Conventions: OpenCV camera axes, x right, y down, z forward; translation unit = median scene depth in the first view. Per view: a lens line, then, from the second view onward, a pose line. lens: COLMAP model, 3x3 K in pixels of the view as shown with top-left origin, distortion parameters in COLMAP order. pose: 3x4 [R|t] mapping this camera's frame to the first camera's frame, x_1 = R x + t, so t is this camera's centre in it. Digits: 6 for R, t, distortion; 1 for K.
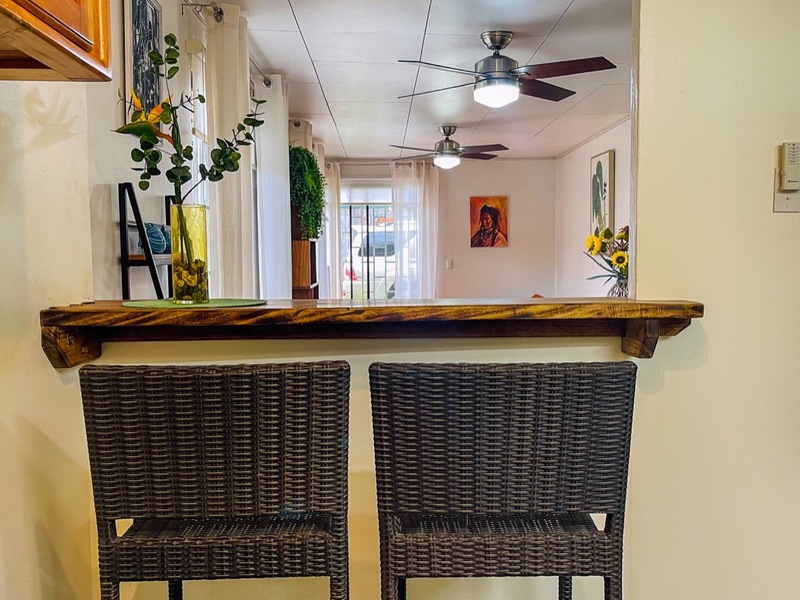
lens RADIAL K [[800.0, 0, 398.3], [0, 800.0, 299.0], [0, 0, 1]] dist [0.061781, 0.000000]
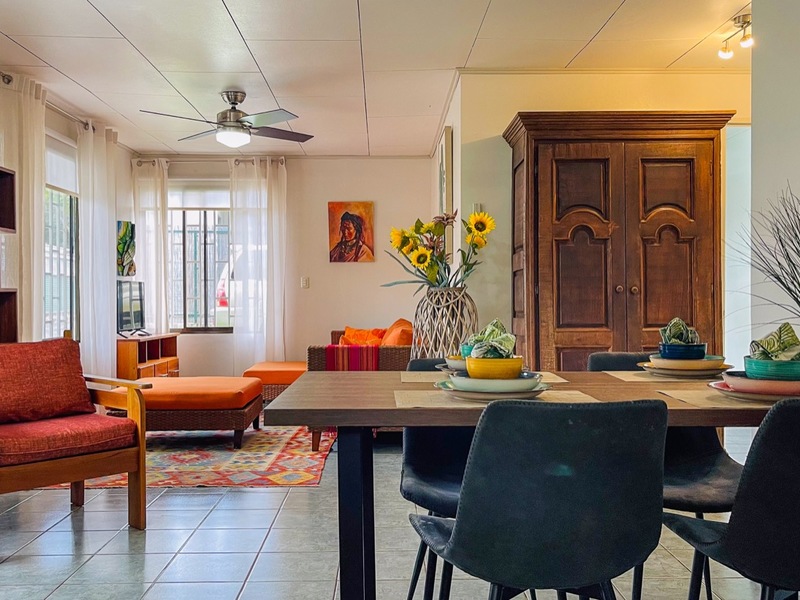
lens RADIAL K [[800.0, 0, 394.4], [0, 800.0, 302.7], [0, 0, 1]] dist [0.061781, 0.000000]
pose [[0.999989, 0.004584, 0.001111, 0.158529], [-0.004527, 0.998873, -0.047245, 0.015942], [-0.001326, 0.047240, 0.998883, 0.176566]]
